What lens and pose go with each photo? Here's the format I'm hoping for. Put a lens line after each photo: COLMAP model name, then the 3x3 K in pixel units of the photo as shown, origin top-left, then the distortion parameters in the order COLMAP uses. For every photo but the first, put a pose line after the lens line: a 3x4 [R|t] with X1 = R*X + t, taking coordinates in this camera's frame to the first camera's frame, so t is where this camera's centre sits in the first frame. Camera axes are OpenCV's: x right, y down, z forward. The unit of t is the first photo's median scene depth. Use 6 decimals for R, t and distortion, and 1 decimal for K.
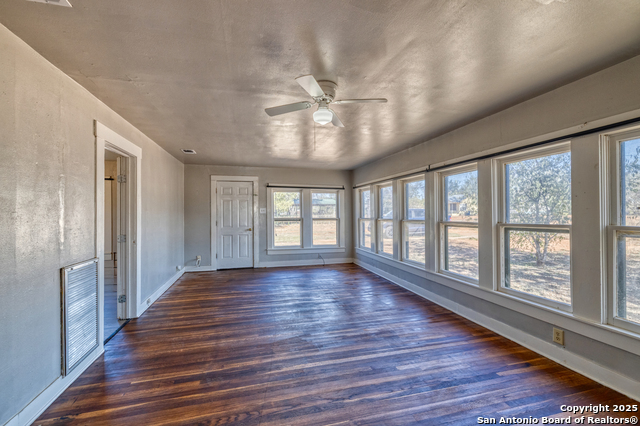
lens RADIAL K [[262.1, 0, 320.0], [0, 262.1, 213.0], [0, 0, 1]] dist [0.000960, 0.000130]
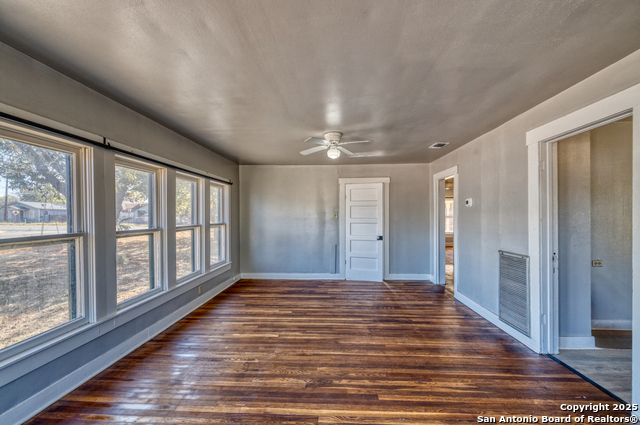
lens RADIAL K [[277.8, 0, 320.0], [0, 277.8, 212.5], [0, 0, 1]] dist [0.002089, 0.000332]
pose [[-0.948915, 0.009197, 0.315397, -0.386112], [0.006899, 0.999941, -0.008401, -0.011624], [-0.315456, -0.005795, -0.948923, 2.348910]]
